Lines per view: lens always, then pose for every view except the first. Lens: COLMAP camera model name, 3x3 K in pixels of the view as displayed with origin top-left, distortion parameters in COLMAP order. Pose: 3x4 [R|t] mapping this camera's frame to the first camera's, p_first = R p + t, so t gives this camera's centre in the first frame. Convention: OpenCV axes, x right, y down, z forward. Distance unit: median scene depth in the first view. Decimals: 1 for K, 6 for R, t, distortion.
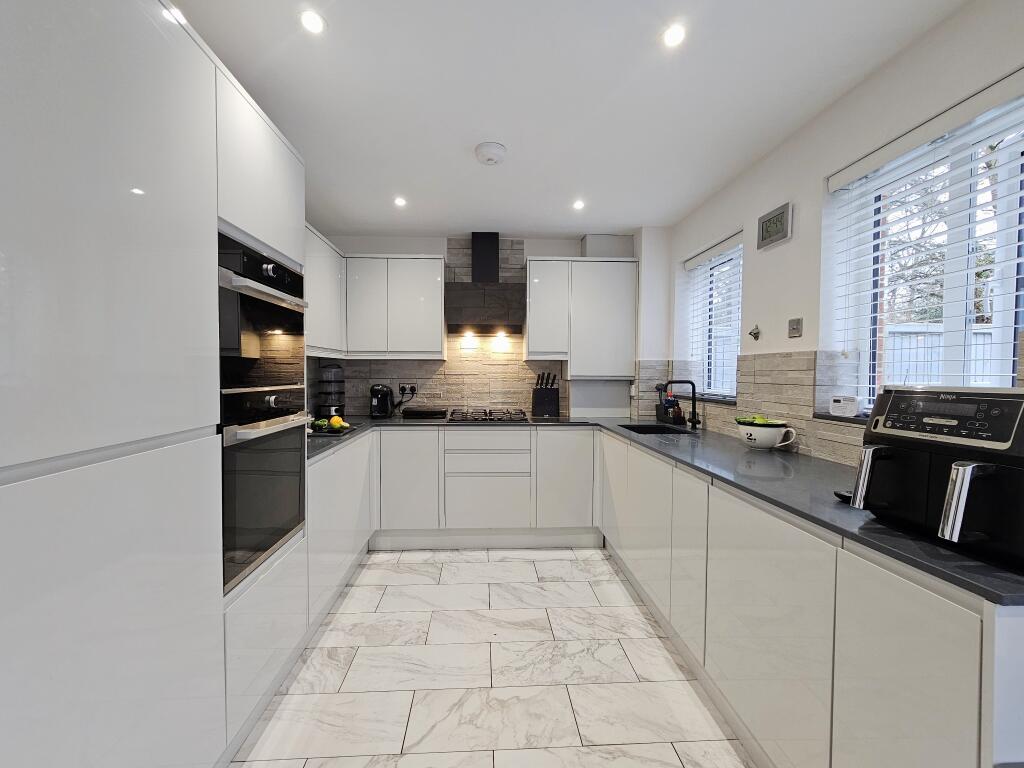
lens RADIAL K [[449.5, 0, 506.6], [0, 449.5, 389.2], [0, 0, 1]] dist [0.000535, 0.000122]
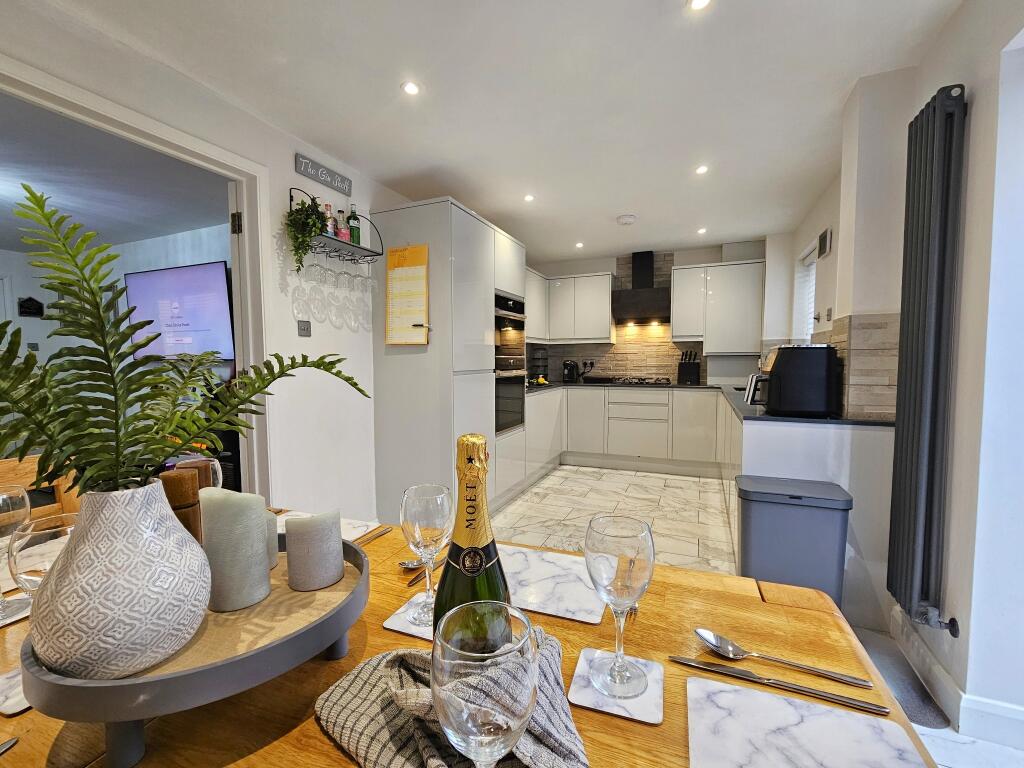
lens RADIAL K [[453.5, 0, 506.2], [0, 453.5, 389.1], [0, 0, 1]] dist [0.000087, 0.000001]
pose [[0.895793, 0.019211, -0.444056, 0.255167], [-0.006766, 0.999539, 0.029594, 0.051918], [0.444420, -0.023506, 0.895510, -0.576144]]
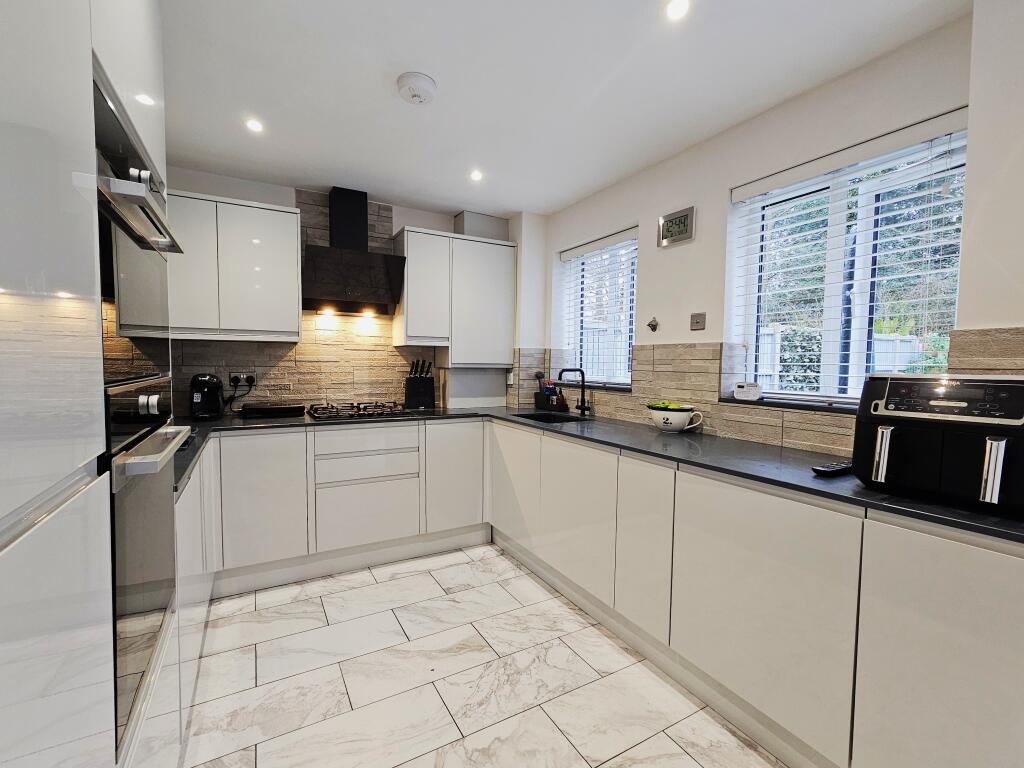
lens RADIAL K [[453.5, 0, 506.2], [0, 453.5, 389.1], [0, 0, 1]] dist [0.000087, 0.000001]
pose [[0.897873, -0.020017, 0.439799, -0.199430], [0.008262, 0.999556, 0.028626, -0.003549], [-0.440177, -0.022069, 0.897640, 0.140188]]
